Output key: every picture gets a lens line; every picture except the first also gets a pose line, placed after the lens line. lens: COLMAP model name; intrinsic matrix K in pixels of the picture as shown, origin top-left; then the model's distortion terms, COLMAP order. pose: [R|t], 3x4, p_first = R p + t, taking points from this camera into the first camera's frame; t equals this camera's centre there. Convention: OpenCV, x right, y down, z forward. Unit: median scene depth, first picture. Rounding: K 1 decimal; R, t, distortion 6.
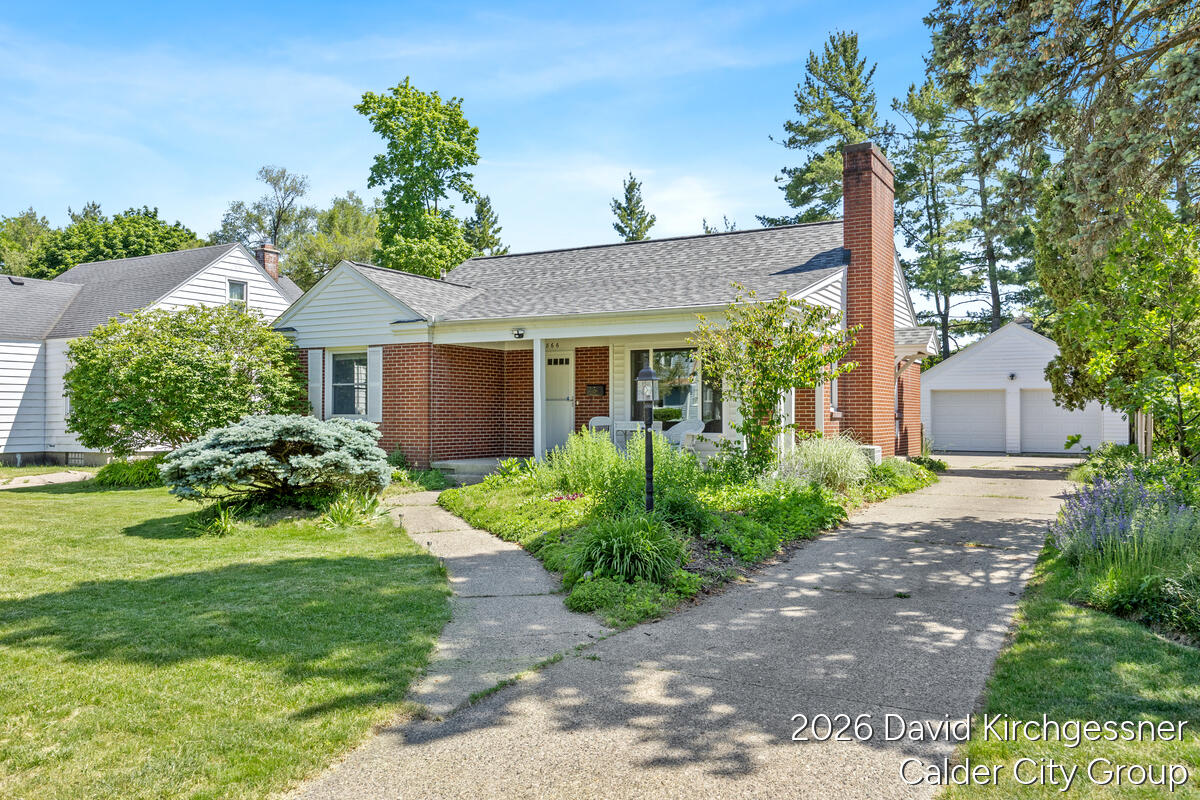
lens RADIAL K [[960.9, 0, 600.0], [0, 960.9, 400.0], [0, 0, 1]] dist [-0.036977, -0.000051]
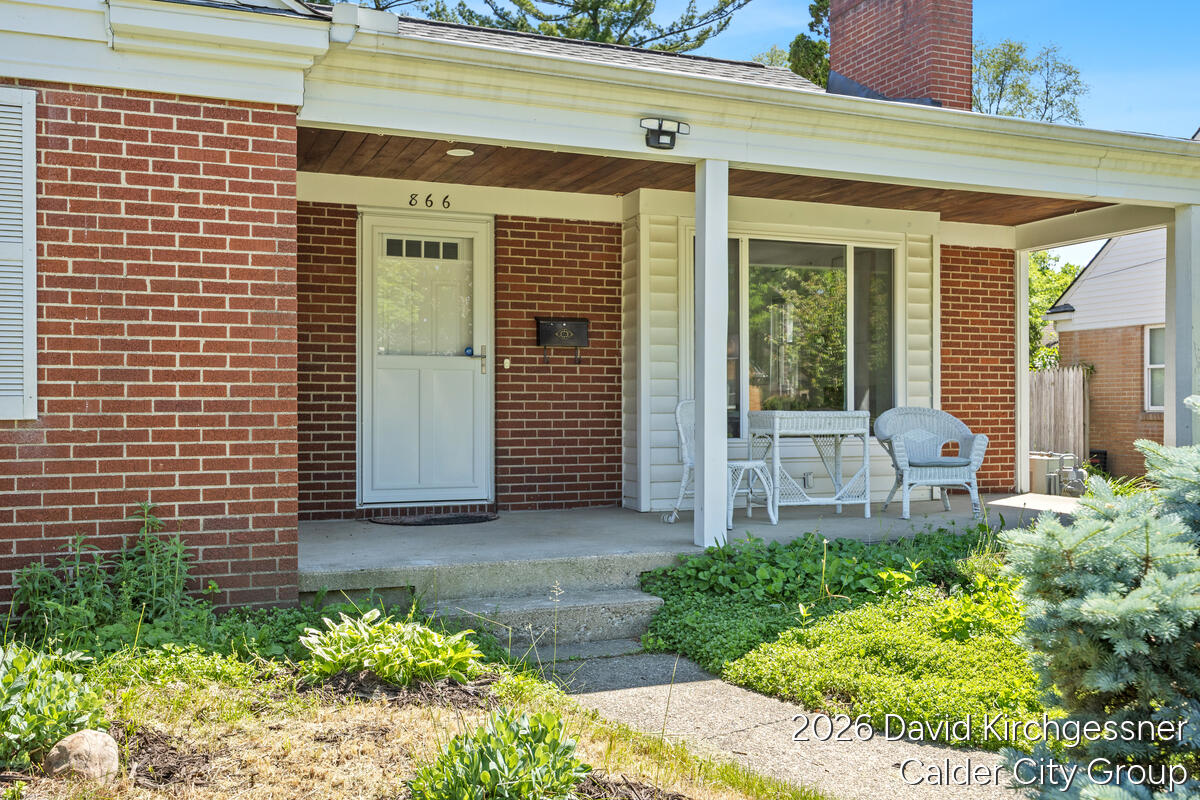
lens RADIAL K [[1107.1, 0, 606.3], [0, 1107.1, 407.6], [0, 0, 1]] dist [0.006141, -0.004728]
pose [[0.597493, 0.001042, 0.801873, -0.336776], [-0.012298, 0.999893, 0.007864, 0.015984], [-0.801780, -0.014560, 0.597443, 0.689172]]
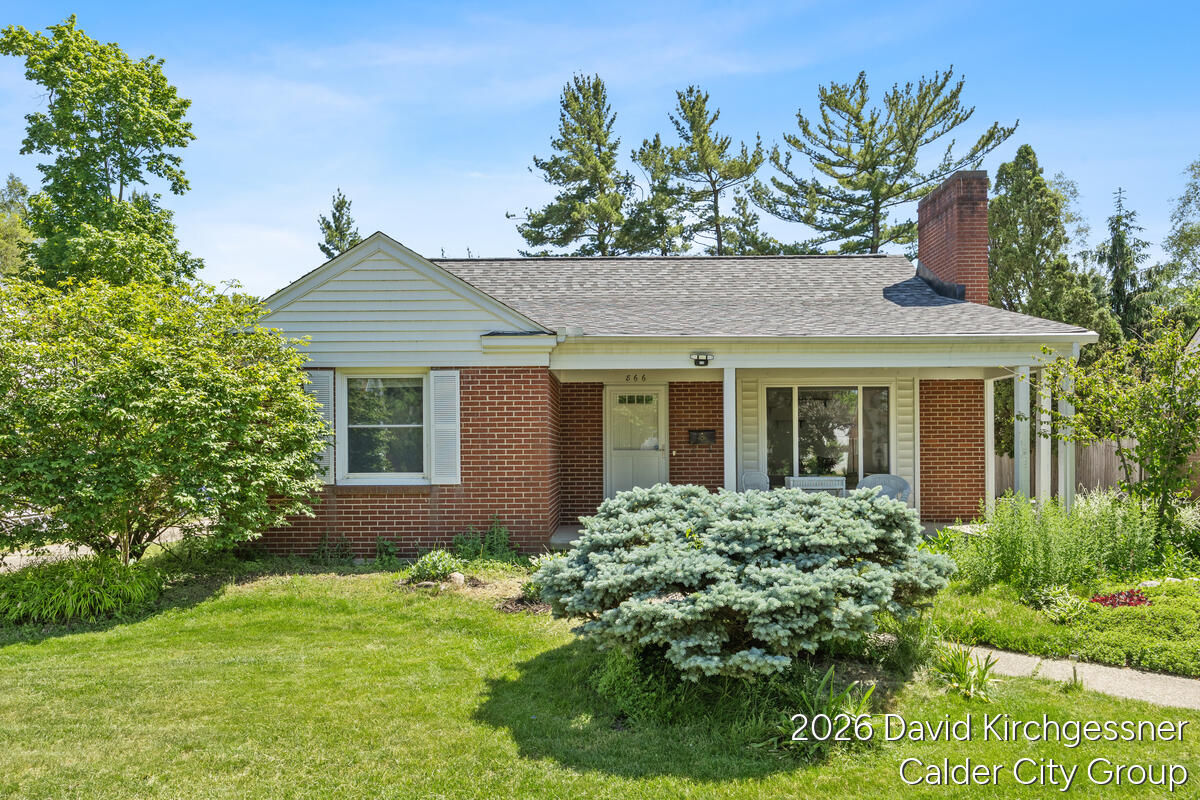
lens RADIAL K [[890.7, 0, 600.7], [0, 890.7, 446.7], [0, 0, 1]] dist [0.024216, -0.045815]
pose [[0.861848, -0.001466, 0.507164, -0.428694], [-0.000878, 0.999990, 0.004384, -0.004947], [-0.507166, -0.004224, 0.861838, 0.394837]]
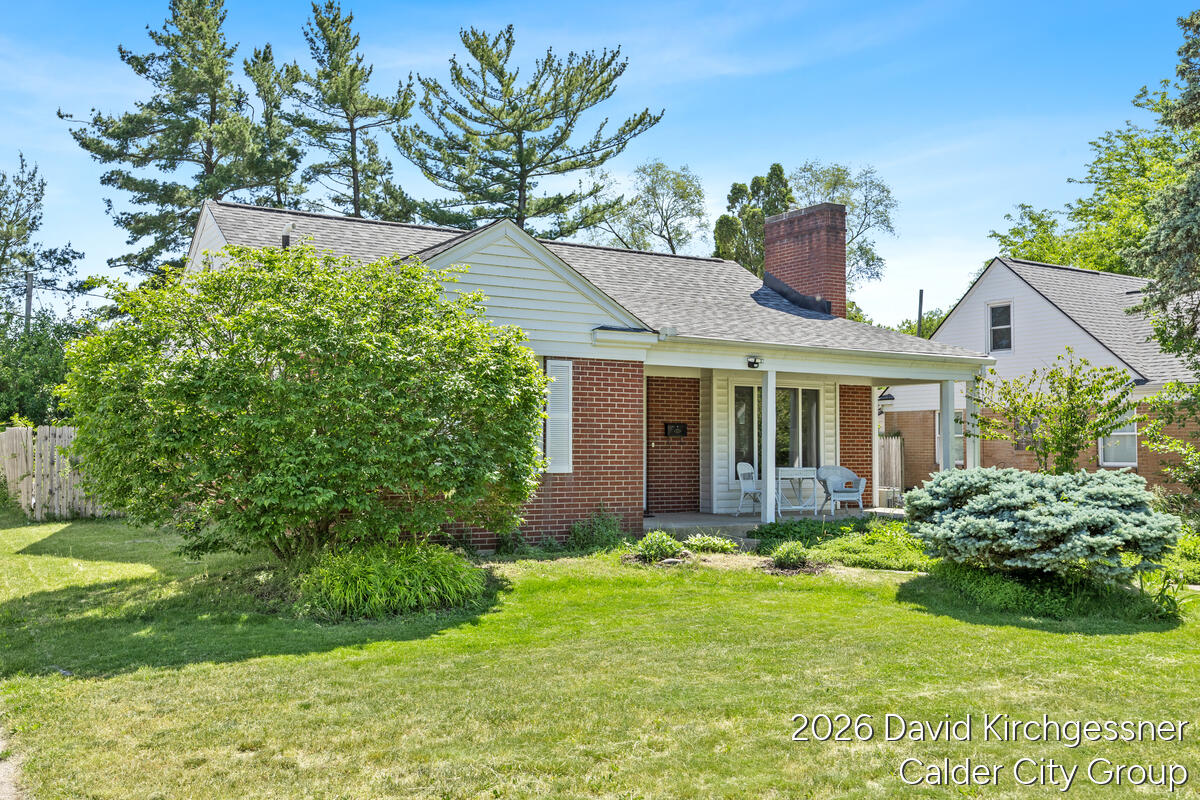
lens RADIAL K [[1191.8, 0, 596.4], [0, 1191.8, 376.2], [0, 0, 1]] dist [0.004407, -0.002685]
pose [[0.456843, 0.056691, 0.887739, -0.911433], [-0.019319, 0.998364, -0.053813, 0.000426], [-0.889337, 0.007434, 0.457191, 0.565729]]
